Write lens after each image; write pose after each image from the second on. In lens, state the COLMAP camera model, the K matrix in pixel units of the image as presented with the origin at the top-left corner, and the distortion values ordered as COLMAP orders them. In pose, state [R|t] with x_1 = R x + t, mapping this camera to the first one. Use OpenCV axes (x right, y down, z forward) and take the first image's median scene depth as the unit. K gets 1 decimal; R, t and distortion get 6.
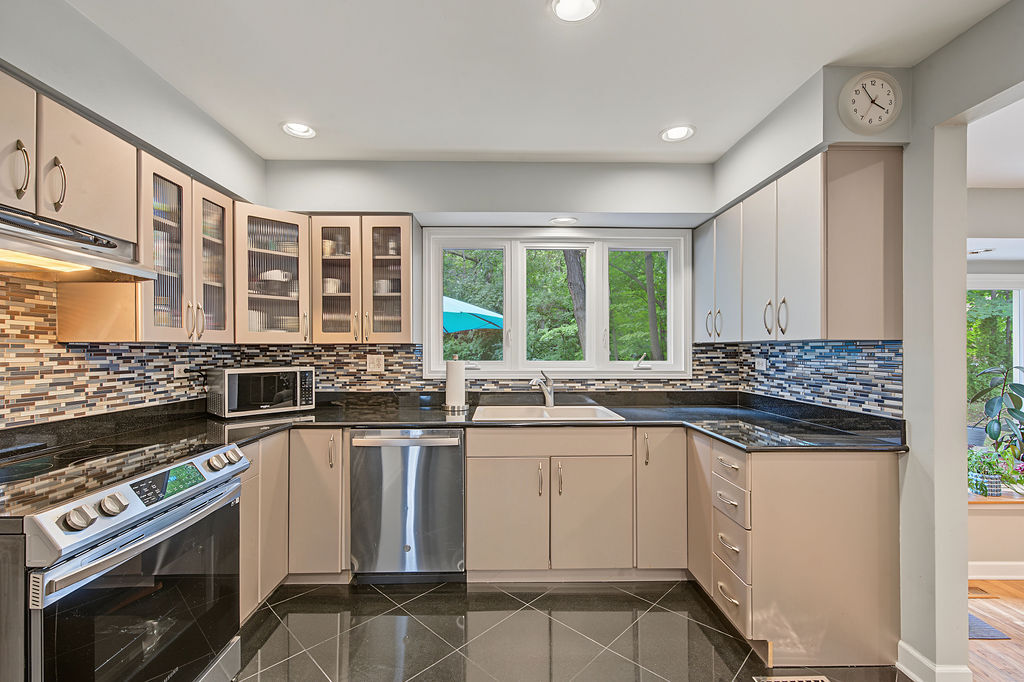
lens RADIAL K [[440.0, 0, 511.3], [0, 440.0, 351.9], [0, 0, 1]] dist [-0.009687, 0.000262]
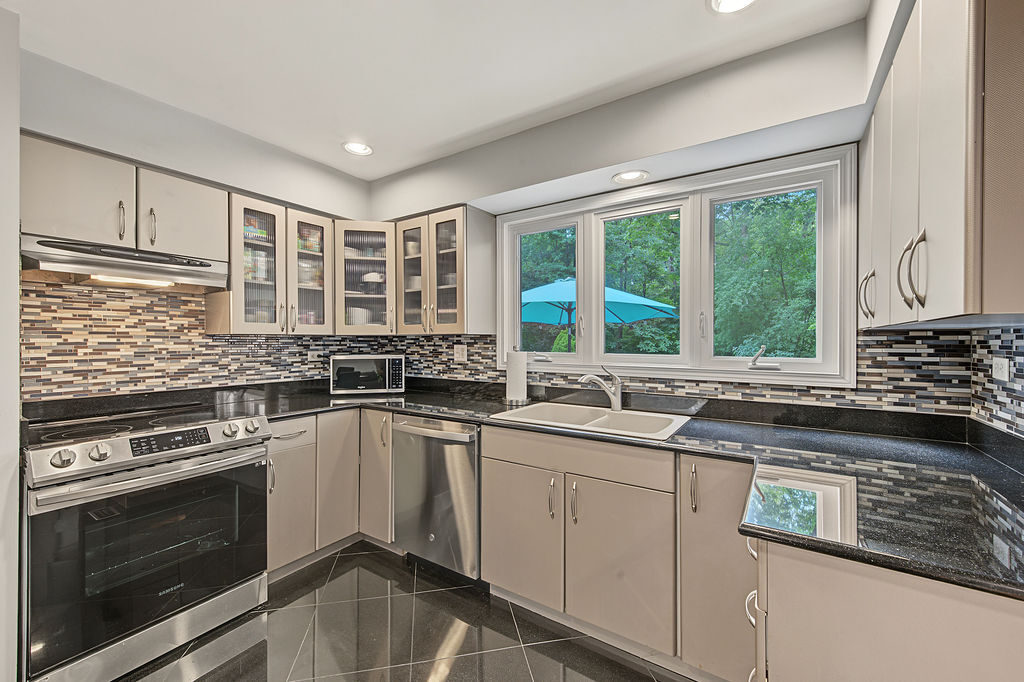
lens RADIAL K [[409.1, 0, 513.4], [0, 409.1, 342.7], [0, 0, 1]] dist [0.002295, -0.000041]
pose [[0.821193, 0.004333, -0.570634, 0.387120], [-0.004334, 0.999990, 0.001357, -0.000876], [0.570634, 0.001359, 0.821203, 0.291614]]
